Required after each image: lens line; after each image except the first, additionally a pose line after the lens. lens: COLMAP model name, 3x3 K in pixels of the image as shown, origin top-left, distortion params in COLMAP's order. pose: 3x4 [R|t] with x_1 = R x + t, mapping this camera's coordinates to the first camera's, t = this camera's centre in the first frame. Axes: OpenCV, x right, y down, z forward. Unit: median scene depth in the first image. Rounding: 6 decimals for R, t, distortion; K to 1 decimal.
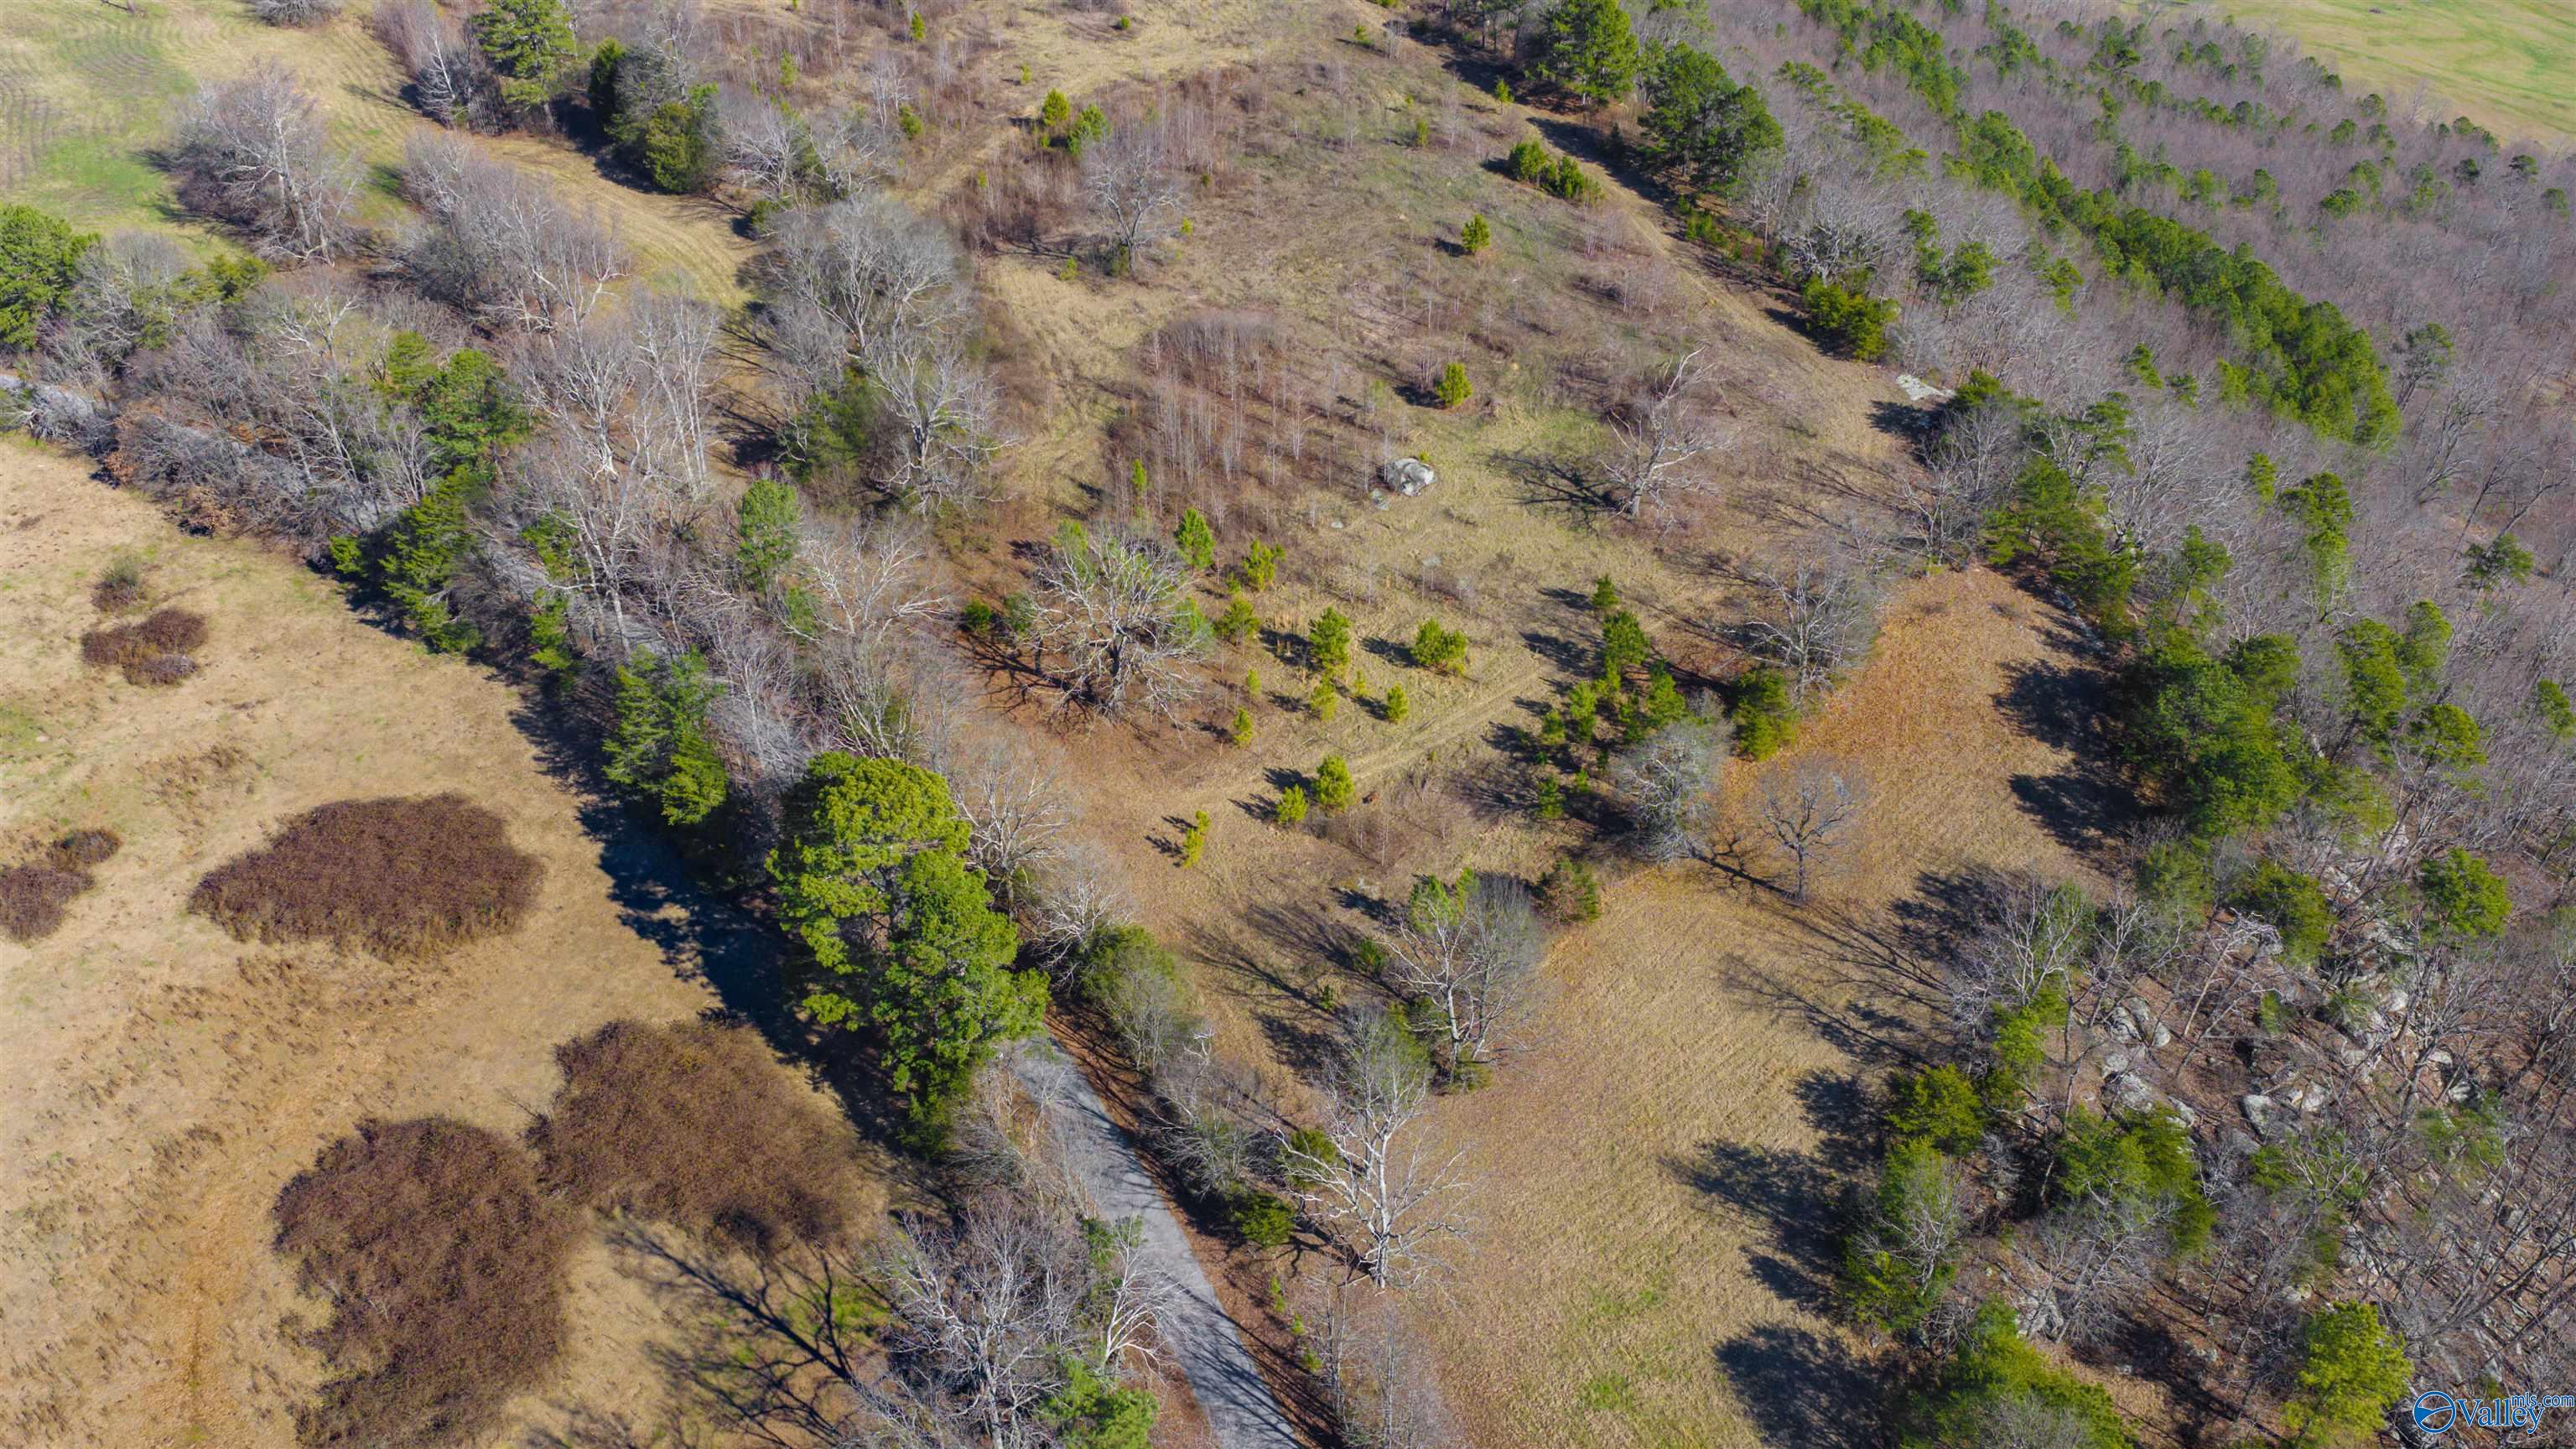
lens RADIAL K [[2127.4, 0, 1288.0], [0, 2127.4, 724.5], [0, 0, 1]] dist [0.025137, -0.057152]
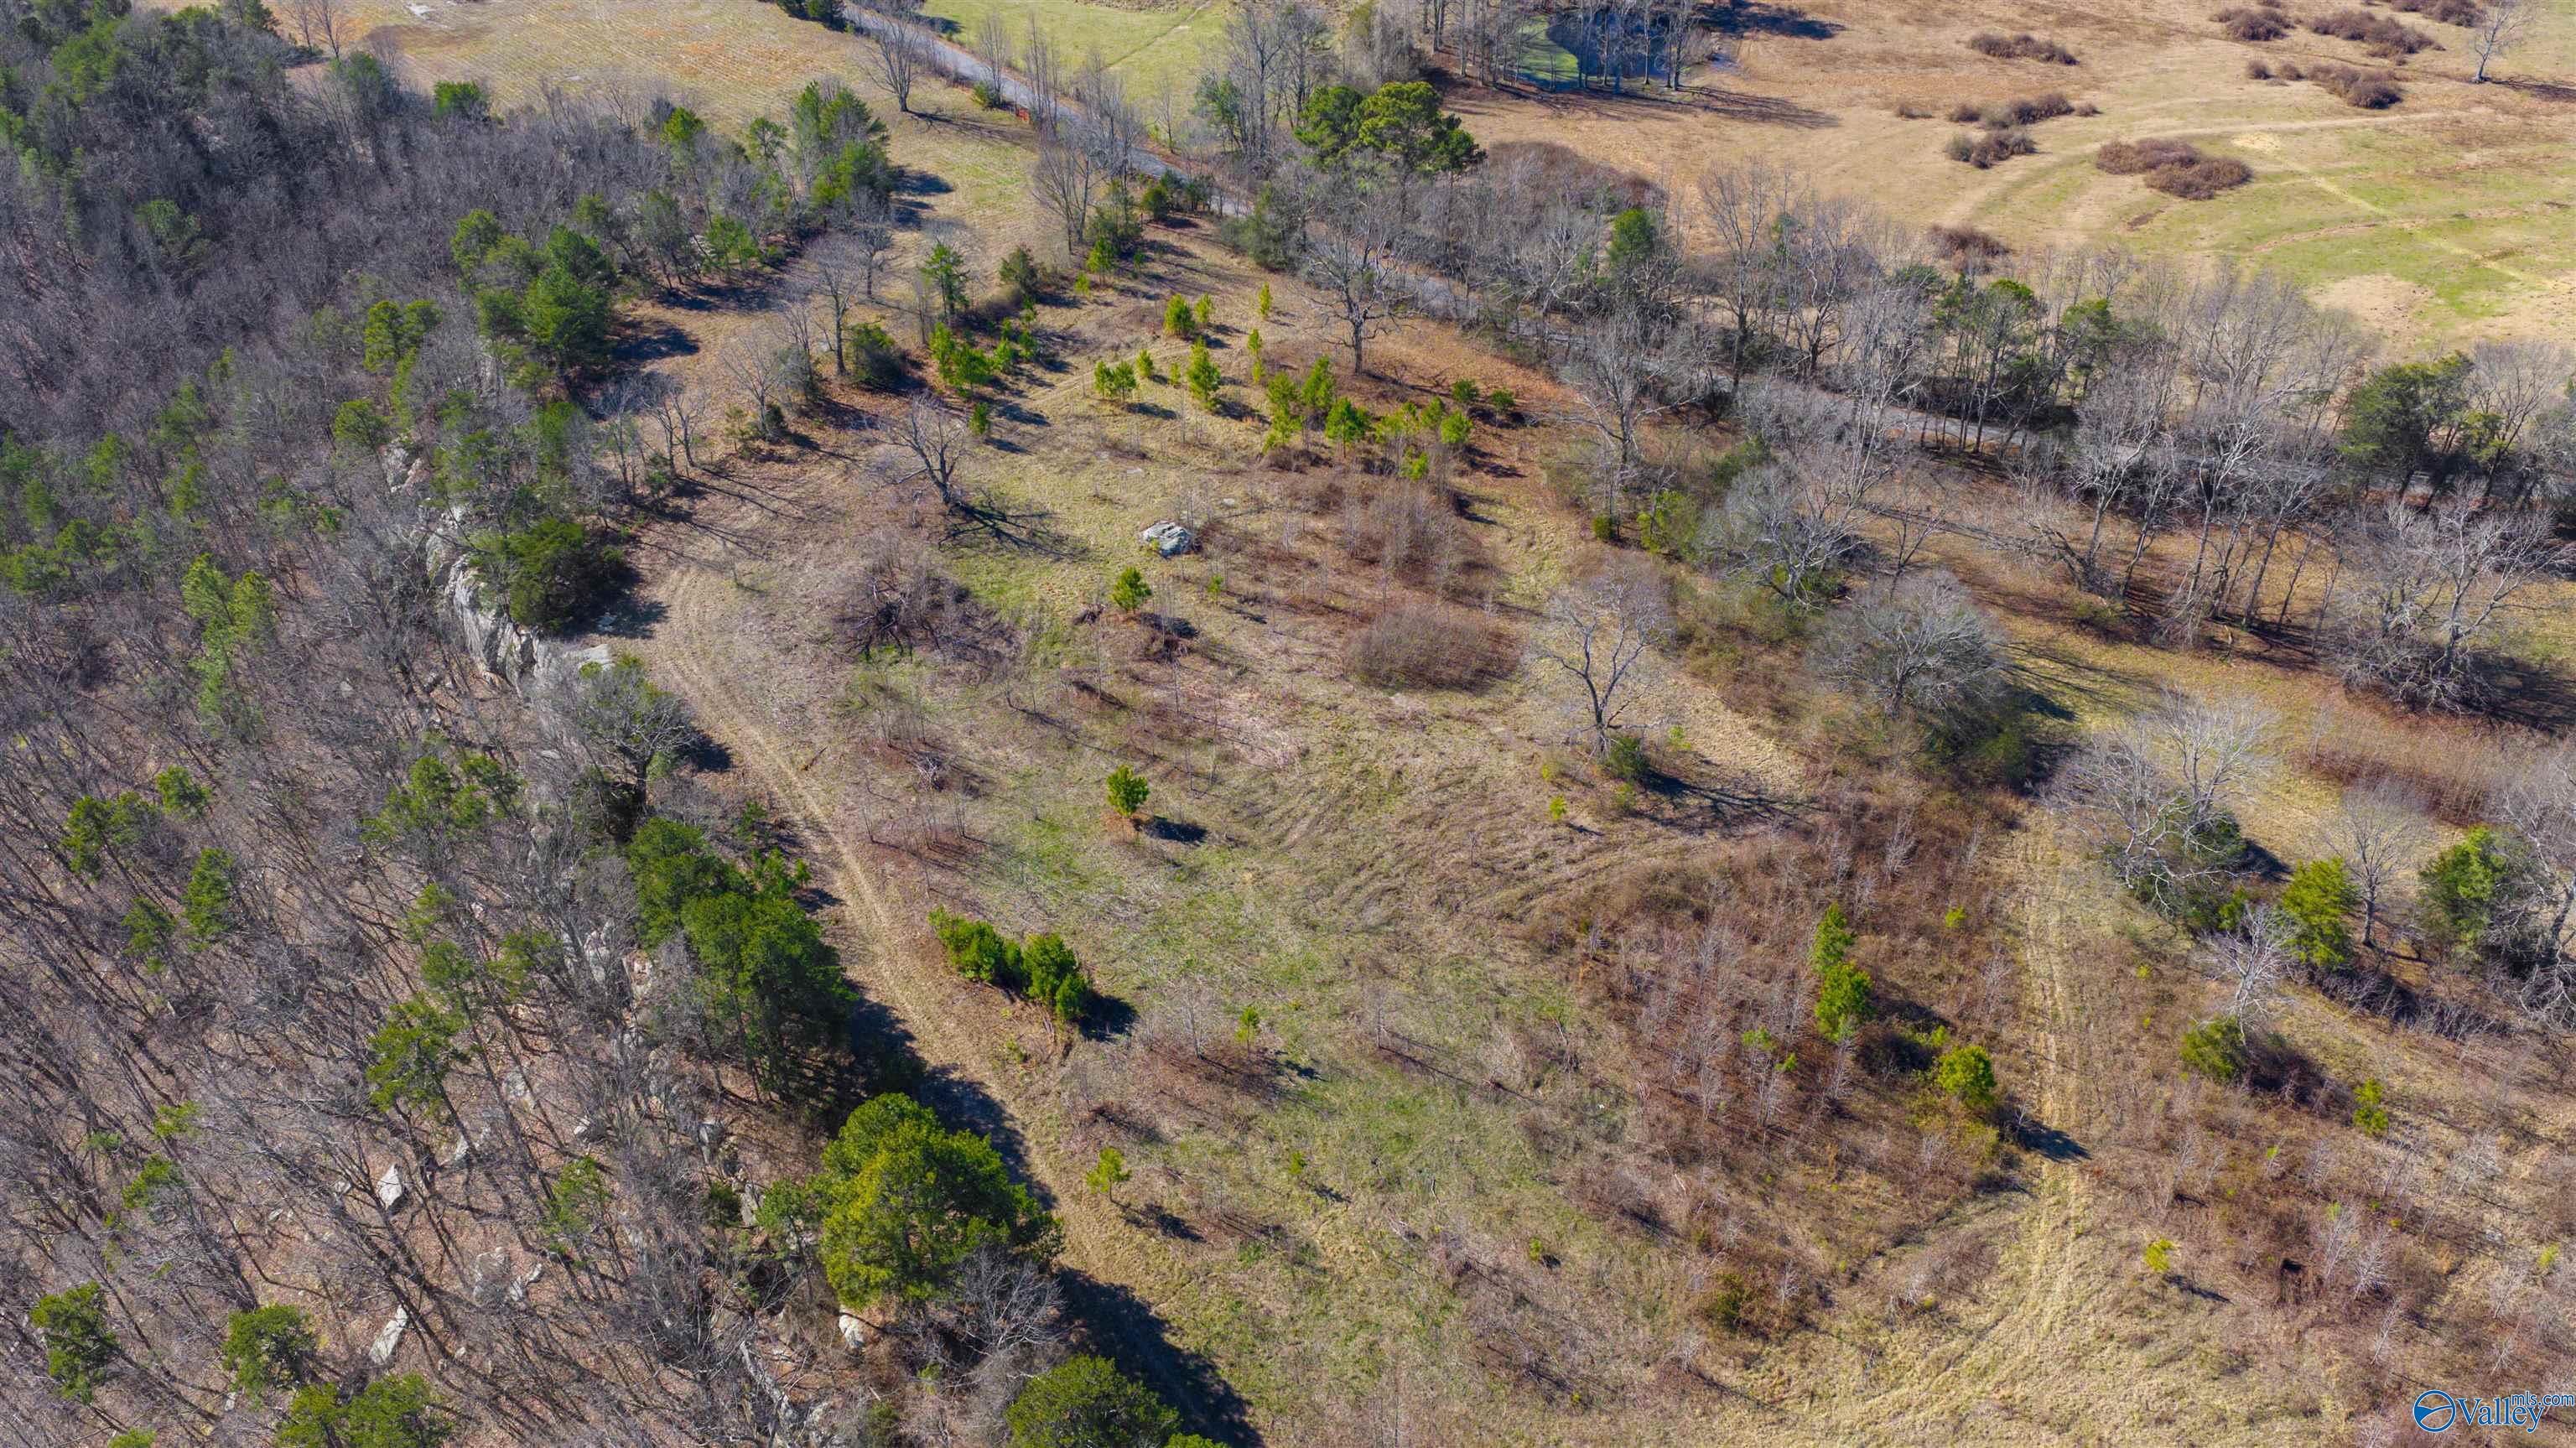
lens RADIAL K [[2127.3, 0, 1288.0], [0, 2127.3, 724.0], [0, 0, 1]] dist [0.025137, -0.057152]
pose [[-0.982182, 0.113604, -0.149712, 0.178872], [-0.111549, 0.288711, 0.950896, -1.162174], [0.151249, 0.950653, -0.270894, 1.522903]]
